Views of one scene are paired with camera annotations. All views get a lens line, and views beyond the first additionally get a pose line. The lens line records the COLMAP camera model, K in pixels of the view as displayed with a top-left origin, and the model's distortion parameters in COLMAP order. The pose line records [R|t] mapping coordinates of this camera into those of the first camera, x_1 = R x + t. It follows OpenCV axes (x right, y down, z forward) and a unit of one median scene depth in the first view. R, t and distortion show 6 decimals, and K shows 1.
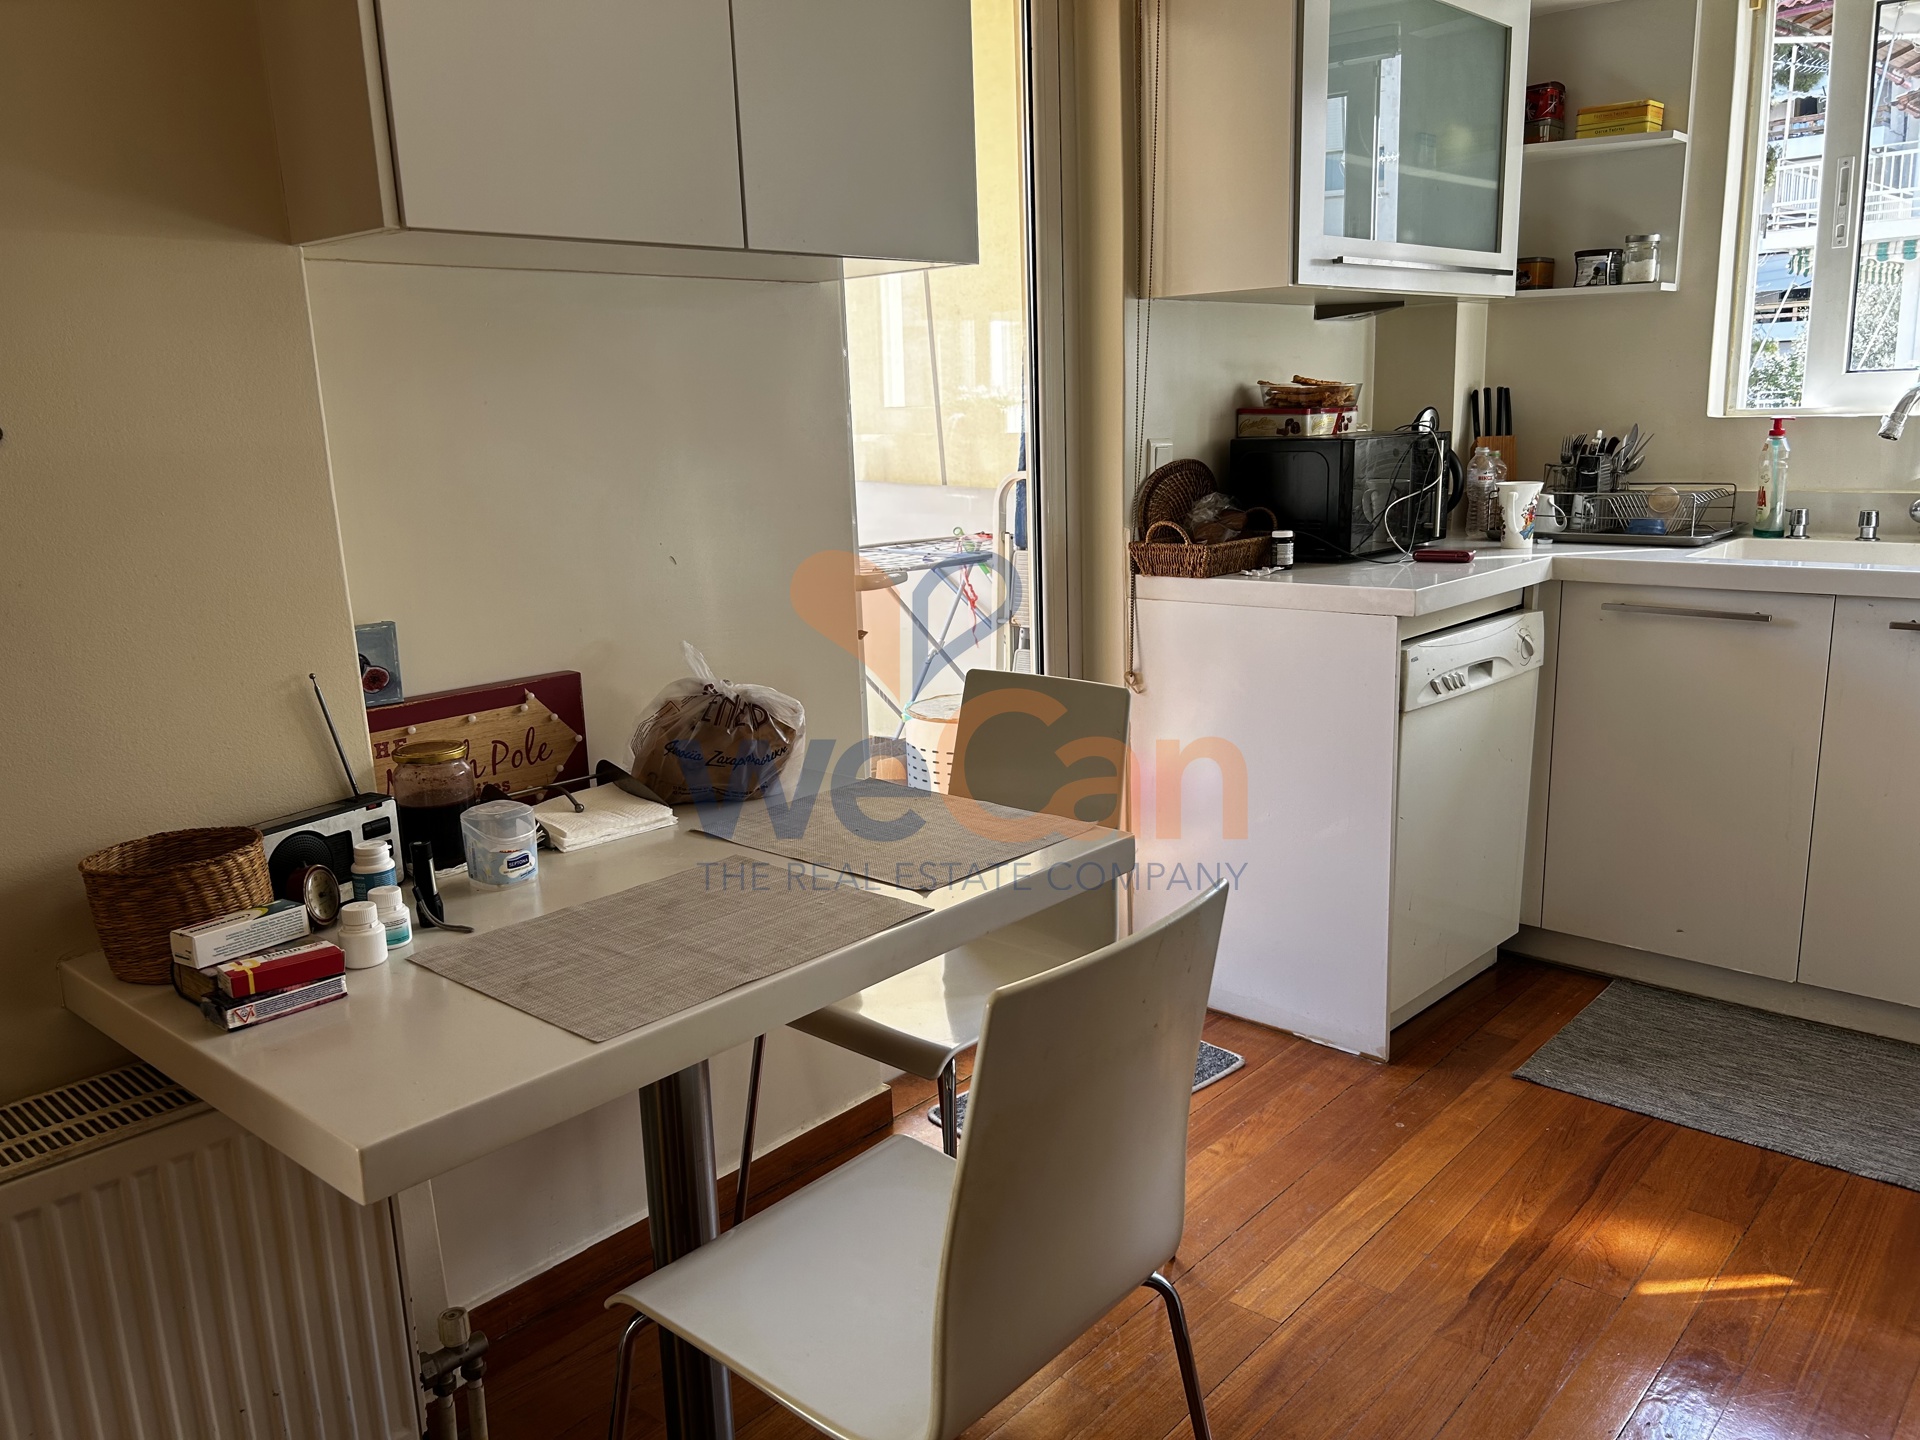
lens RADIAL K [[1448.4, 0, 967.1], [0, 1448.4, 729.0], [0, 0, 1]] dist [0.065793, -0.089230]
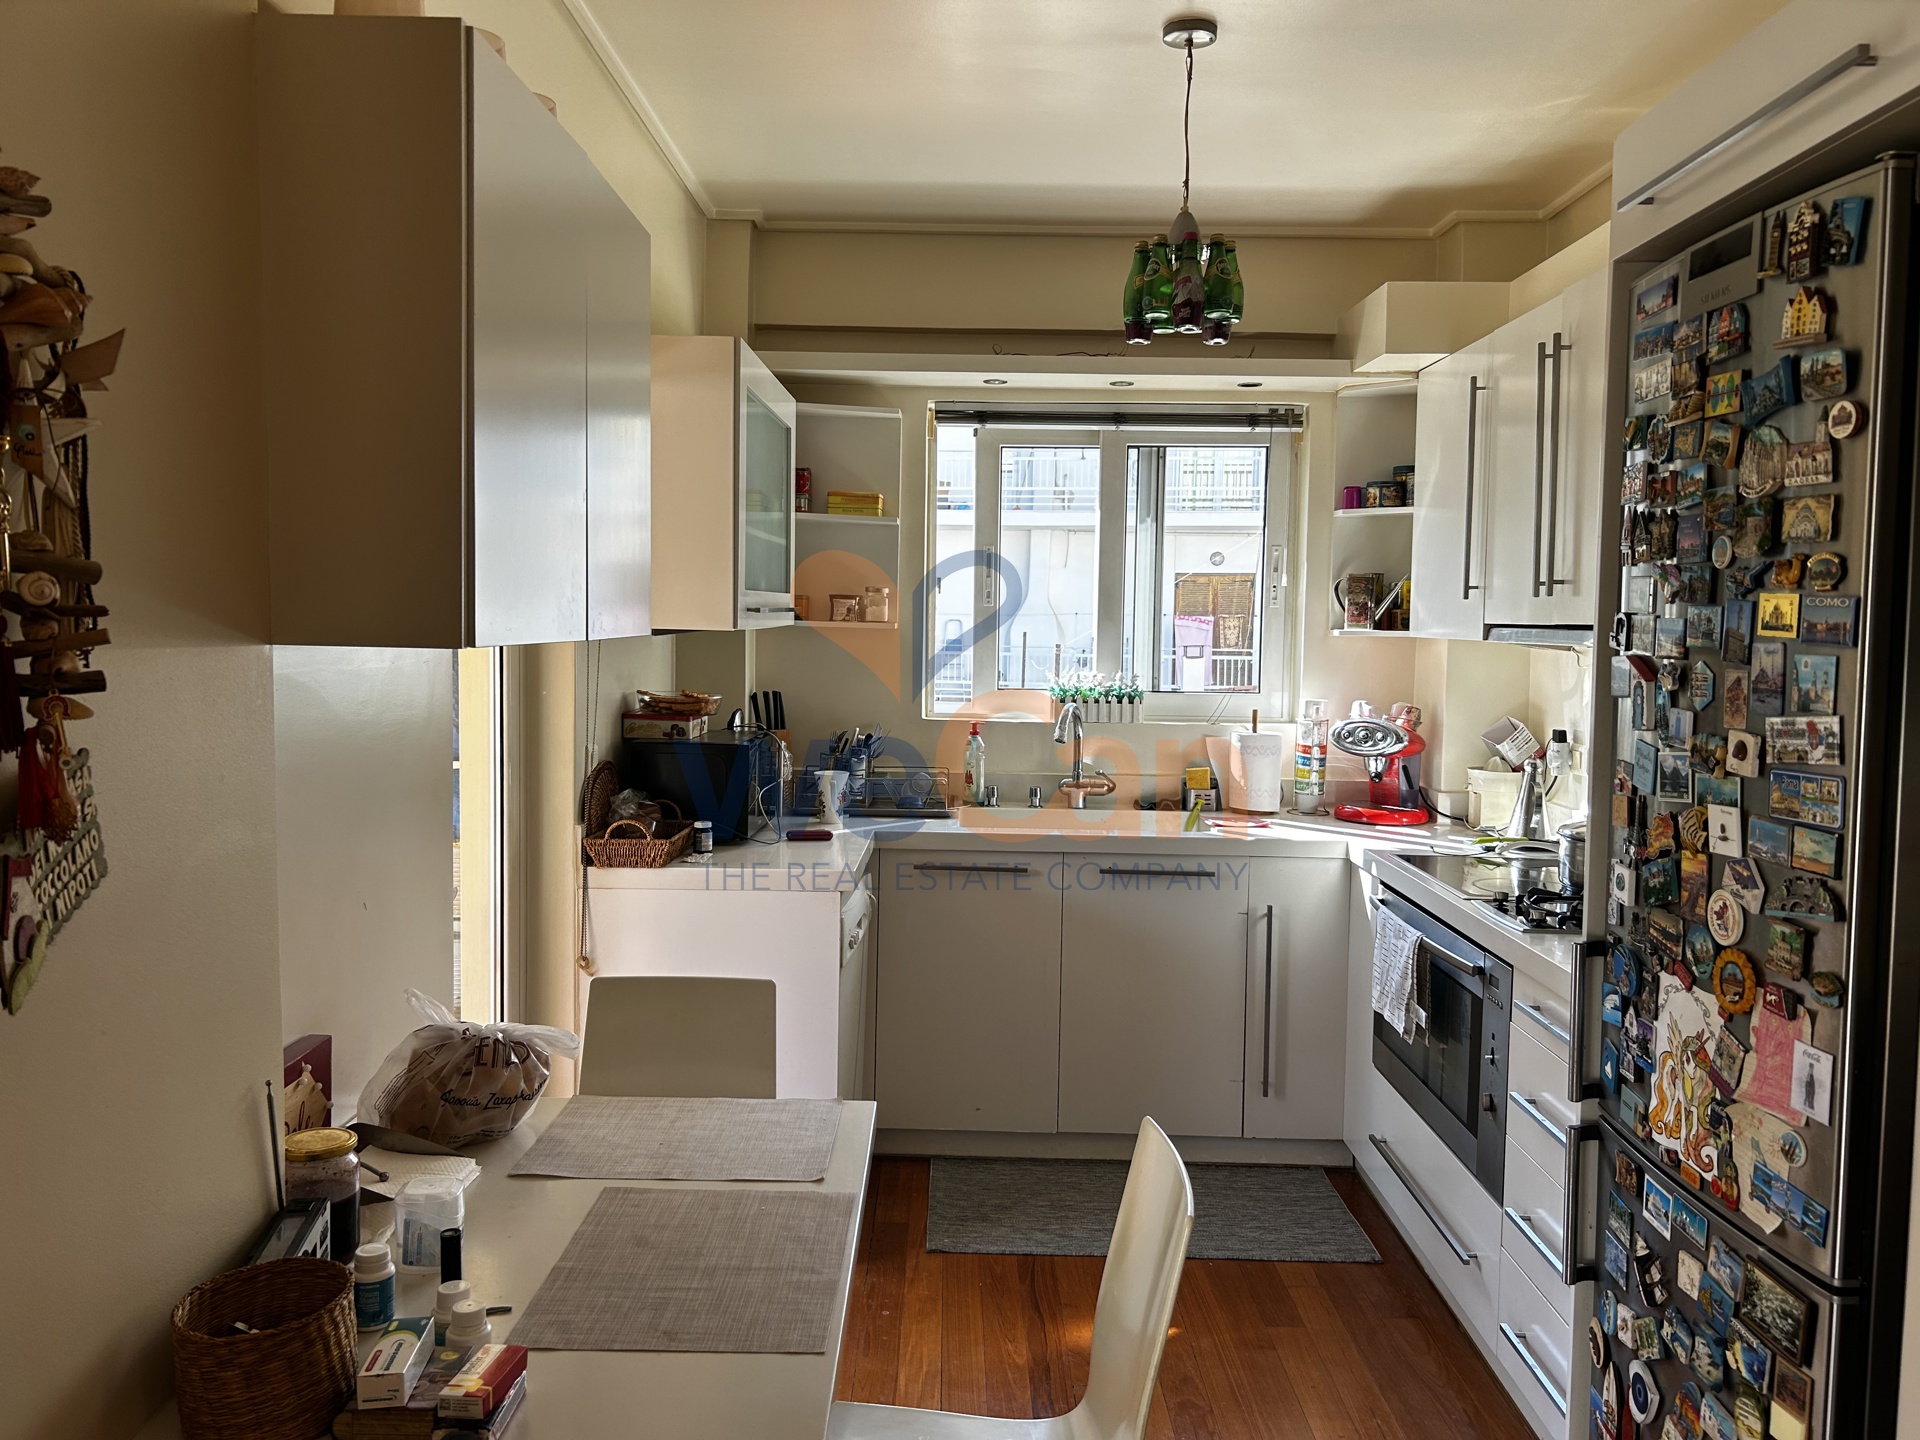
lens RADIAL K [[1448.4, 0, 943.7], [0, 1448.4, 712.2], [0, 0, 1]] dist [0.065793, -0.089230]
pose [[0.751710, 0.001894, 0.659492, -0.400362], [0.103400, 0.987290, -0.120694, -0.060630], [-0.651338, 0.158919, 0.741959, -0.011474]]
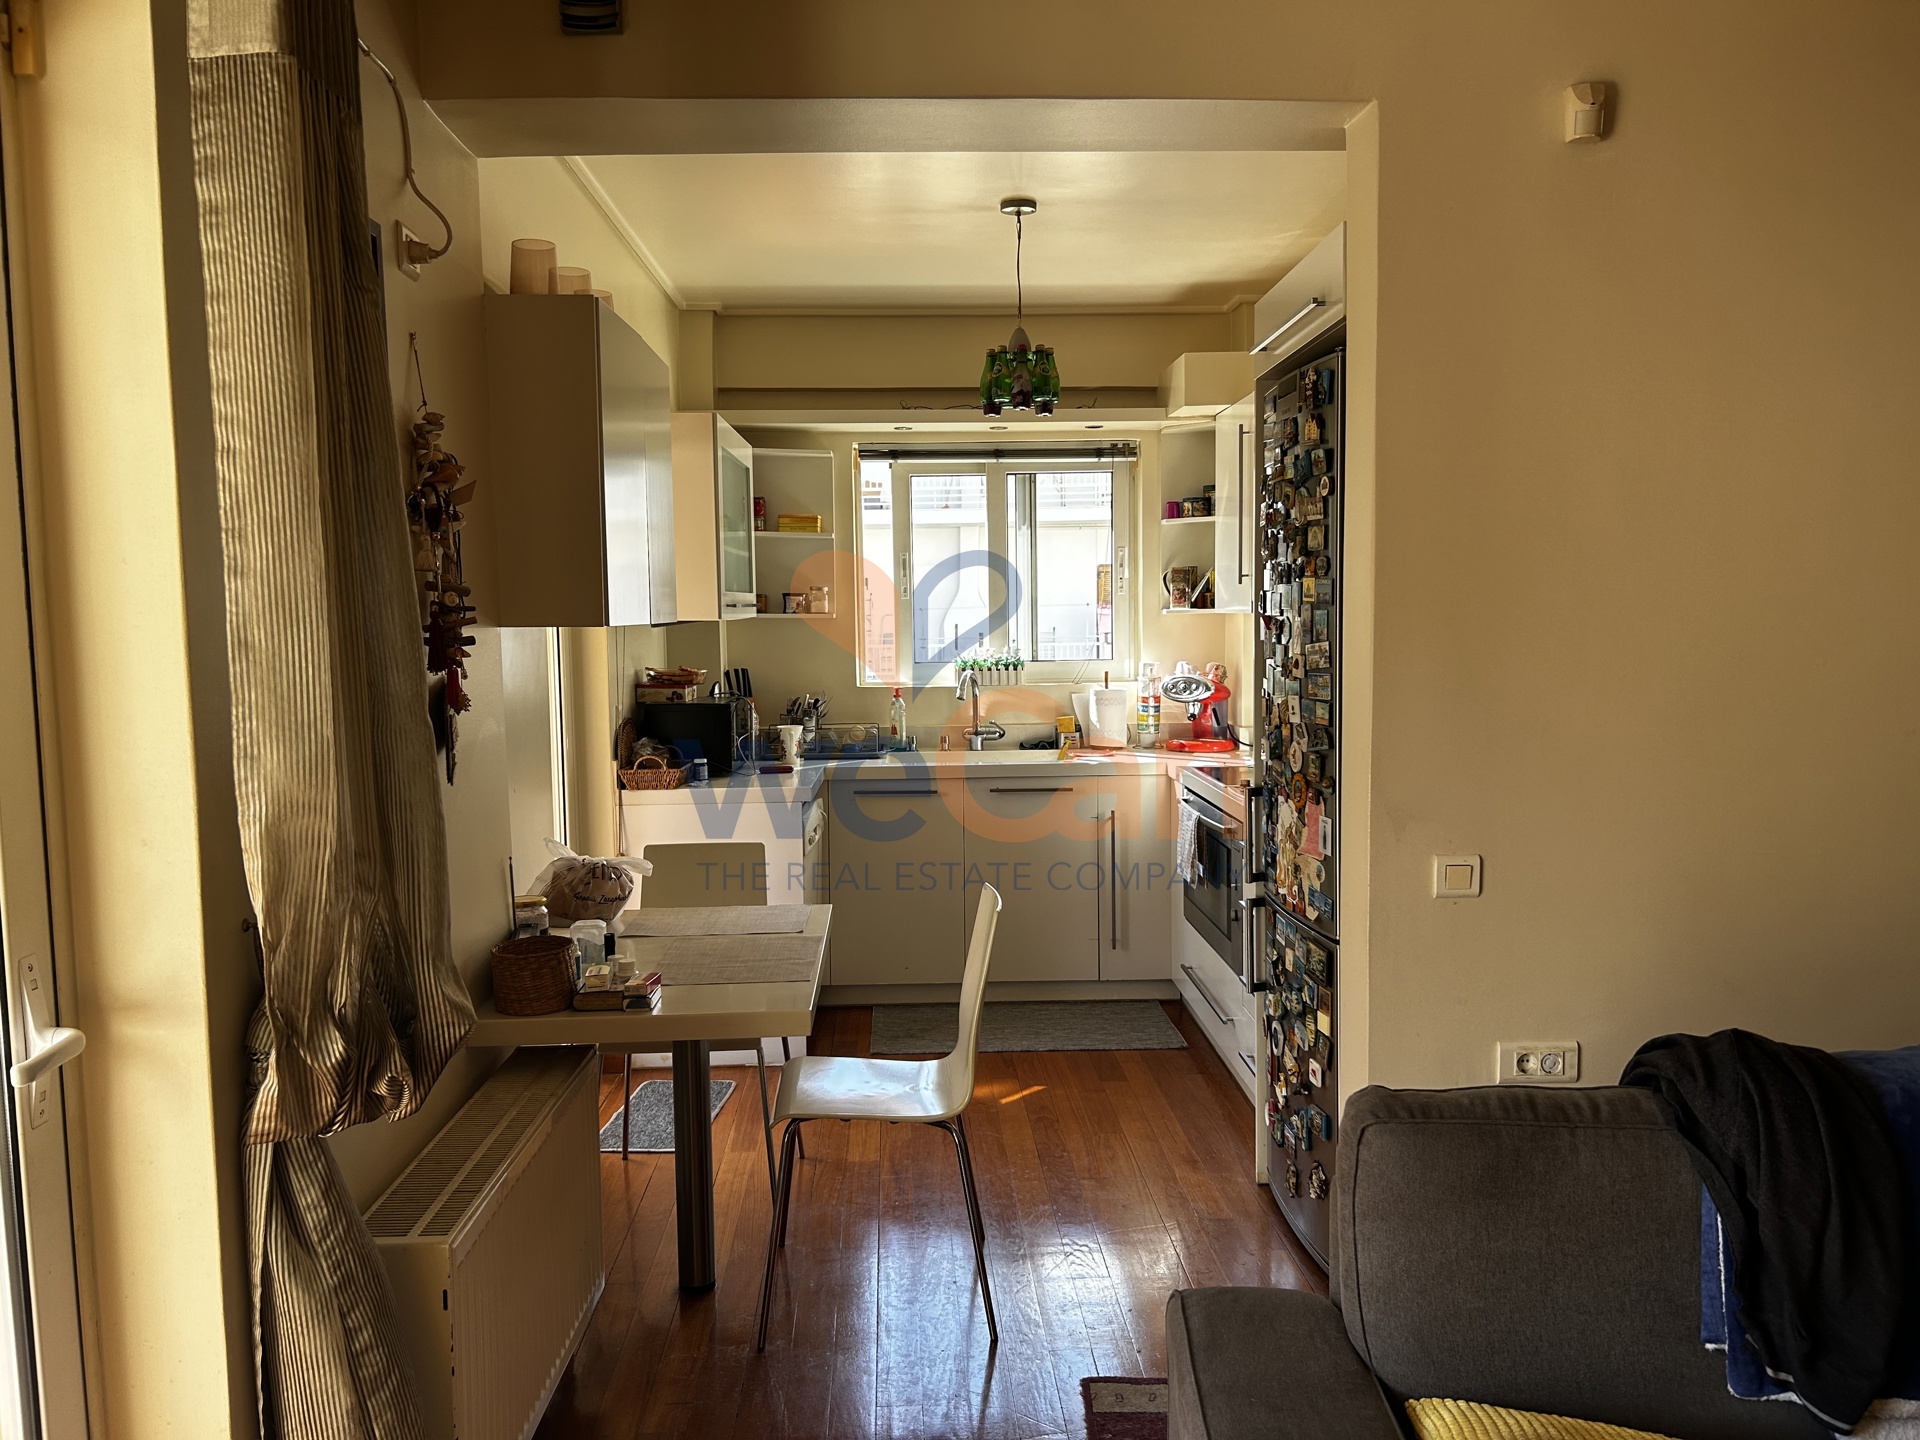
lens RADIAL K [[1448.4, 0, 961.7], [0, 1448.4, 747.2], [0, 0, 1]] dist [0.065793, -0.089230]
pose [[0.716090, -0.040261, 0.696846, -0.695162], [0.141106, 0.986073, -0.088032, 0.035620], [-0.683597, 0.161368, 0.711798, -0.361233]]
